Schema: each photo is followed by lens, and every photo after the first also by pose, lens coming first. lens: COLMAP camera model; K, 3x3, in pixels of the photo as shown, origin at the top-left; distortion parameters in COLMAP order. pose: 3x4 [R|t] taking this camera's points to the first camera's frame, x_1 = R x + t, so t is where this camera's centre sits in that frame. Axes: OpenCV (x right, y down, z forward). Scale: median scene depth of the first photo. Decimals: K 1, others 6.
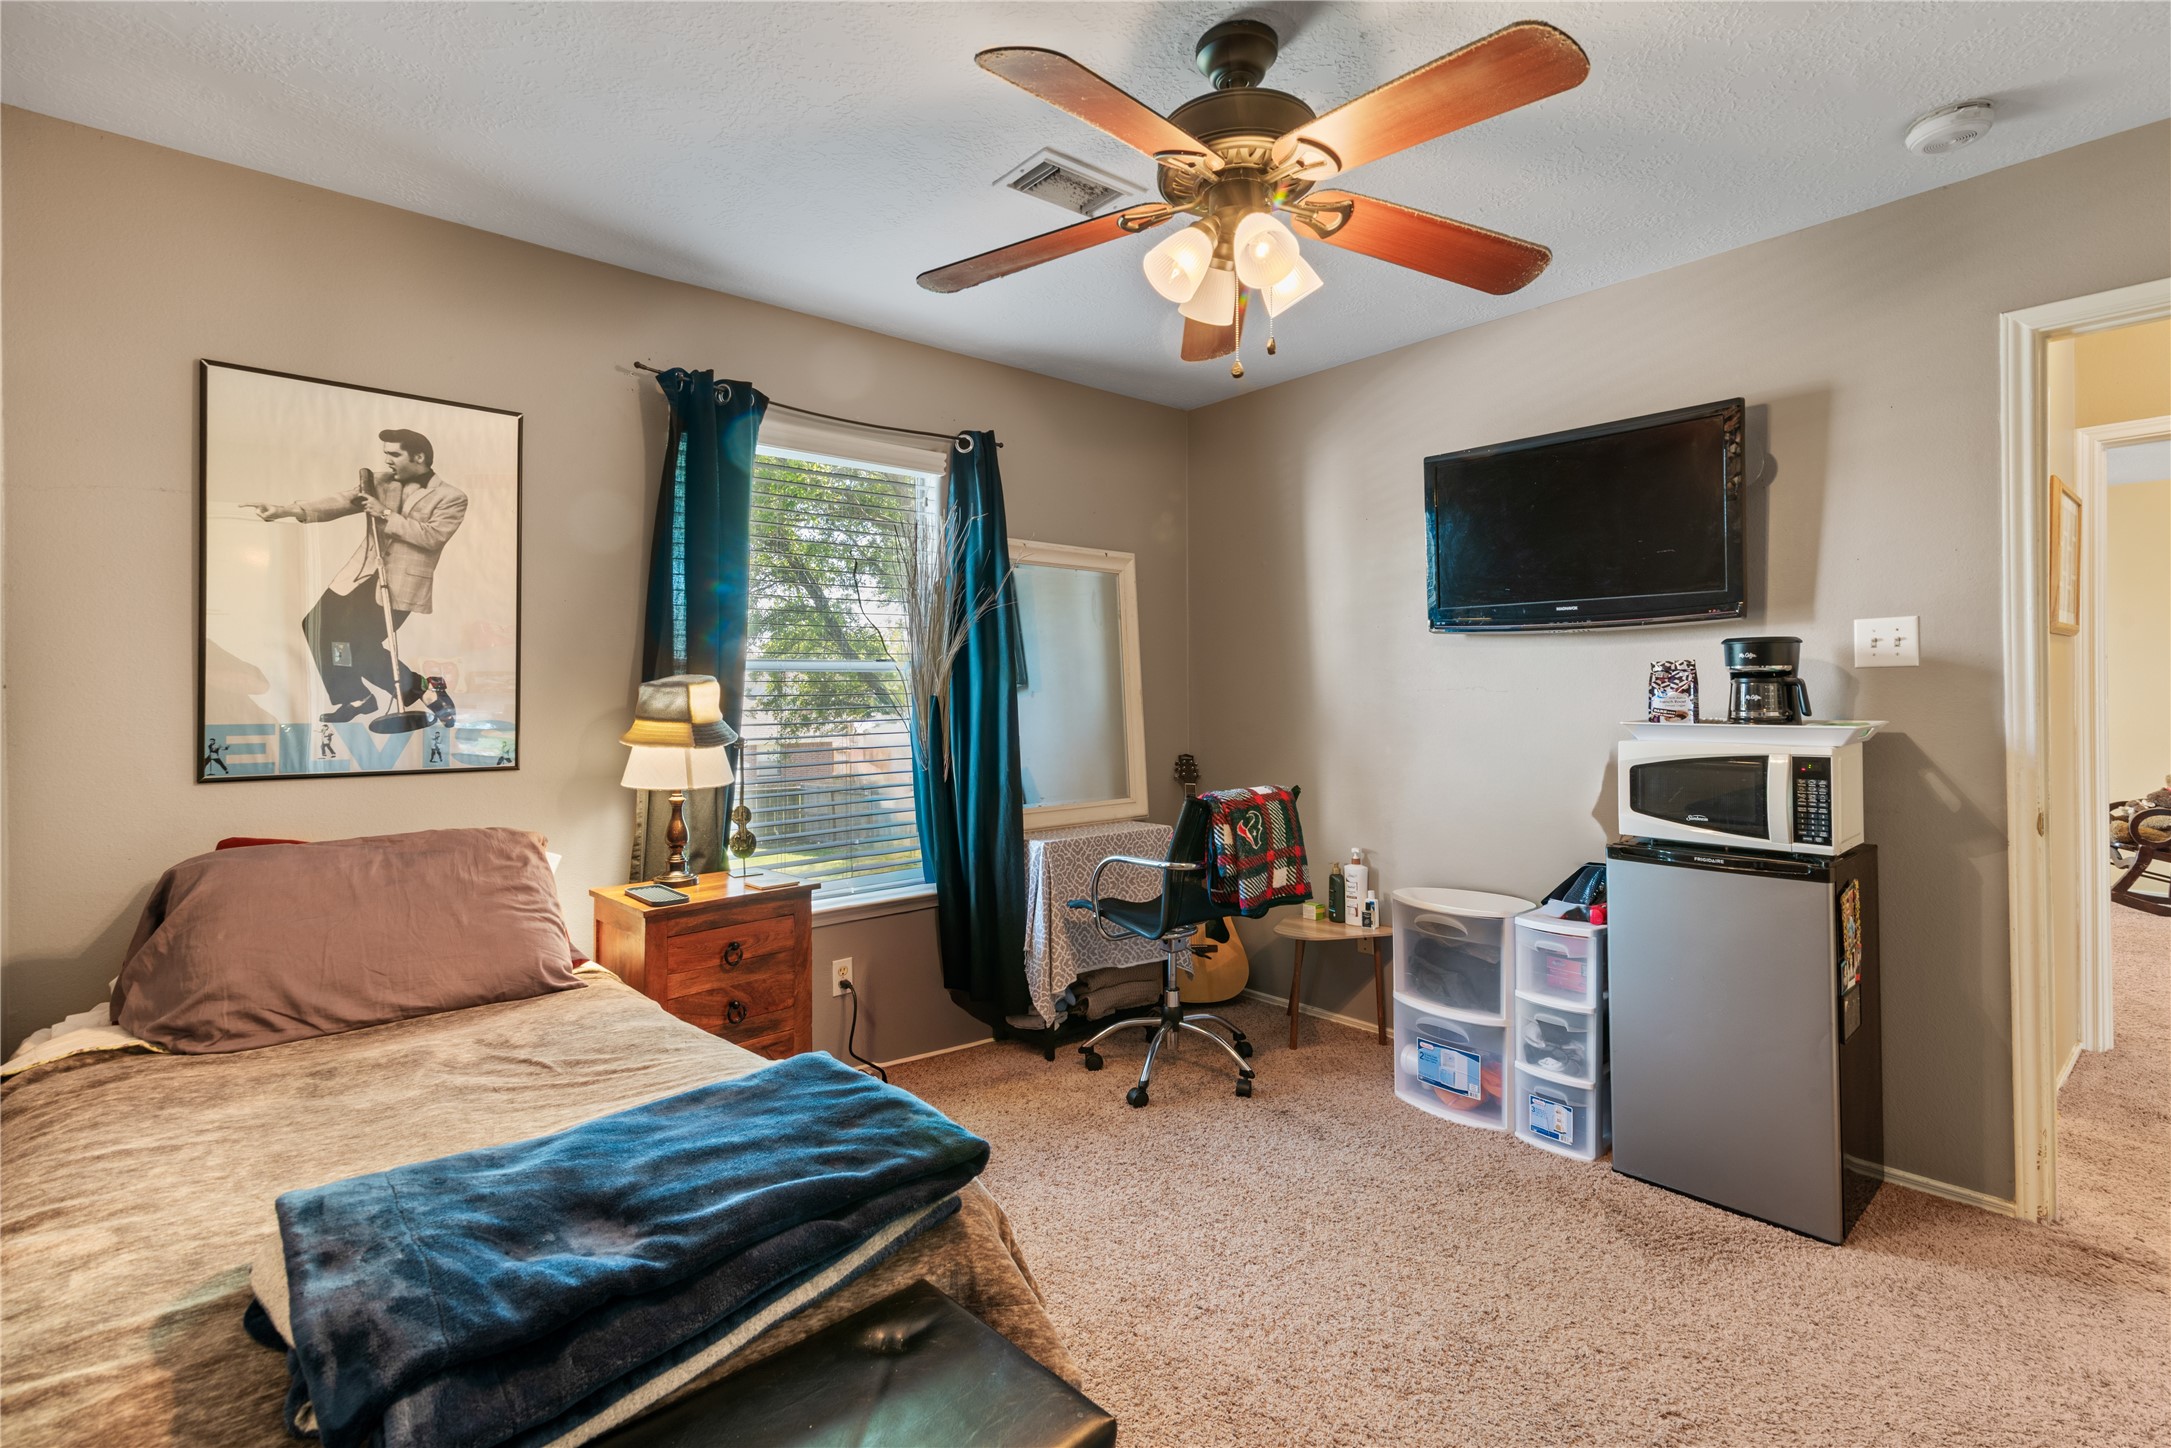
lens RADIAL K [[993.1, 0, 1087.4], [0, 993.1, 692.6], [0, 0, 1]] dist [0.014179, -0.000896]
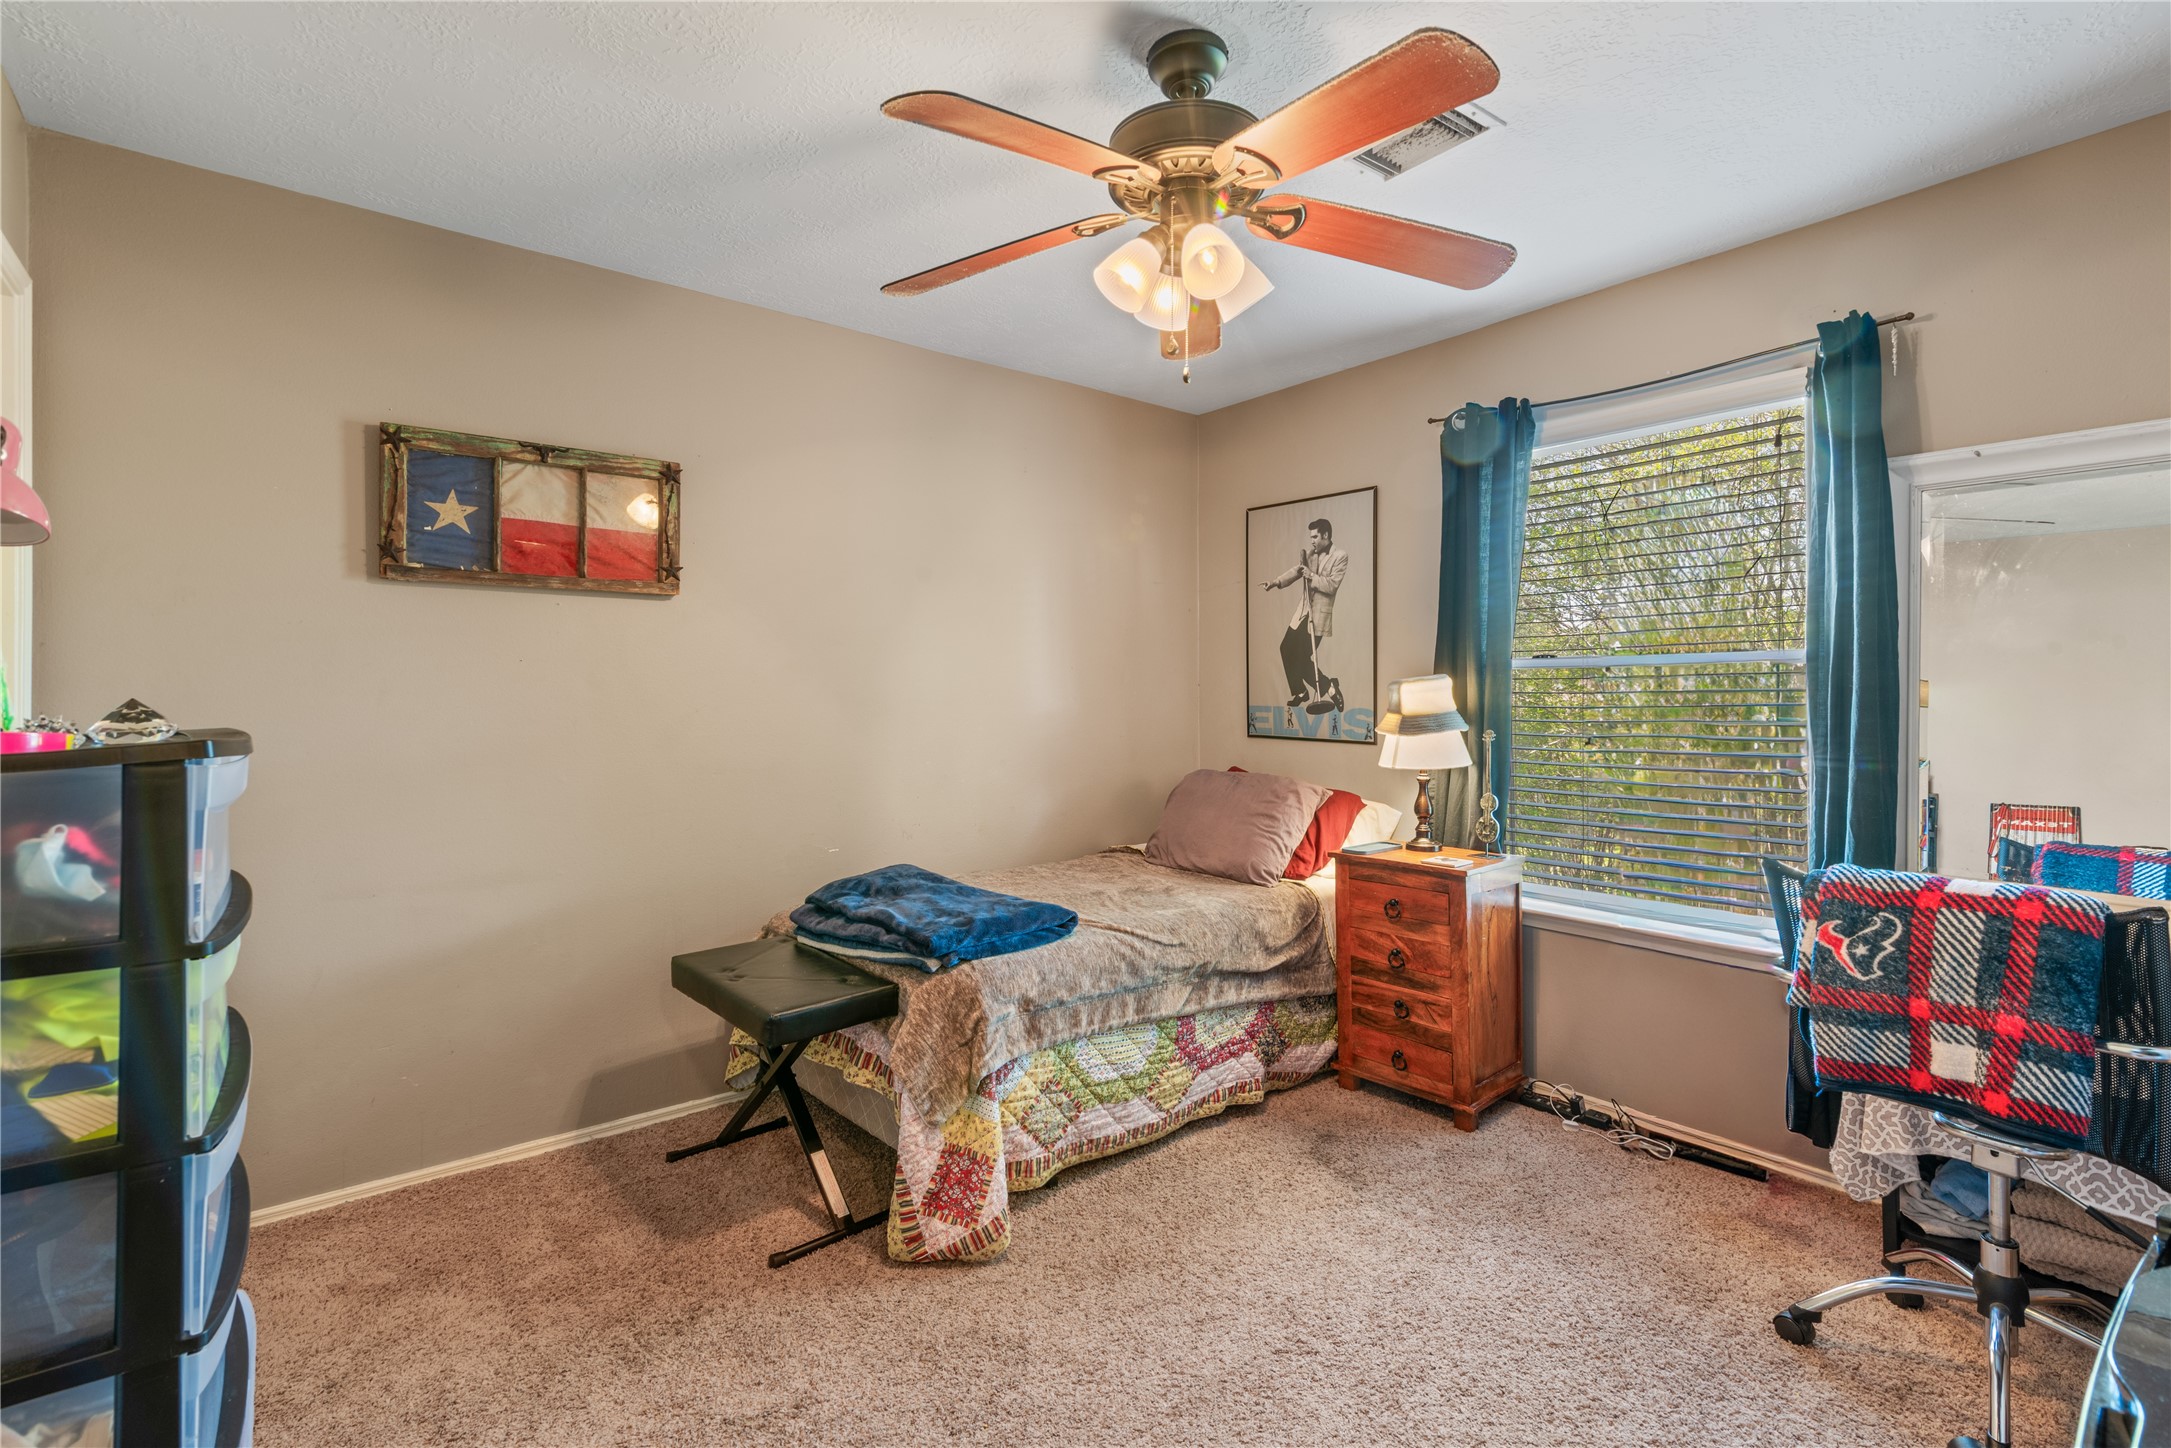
lens RADIAL K [[993.1, 0, 1087.4], [0, 993.1, 692.6], [0, 0, 1]] dist [0.014179, -0.000896]
pose [[-0.037547, 0.010924, -0.999235, 0.873870], [0.003097, 0.999937, 0.010815, -0.011618], [0.999290, -0.002689, -0.037579, 0.695248]]
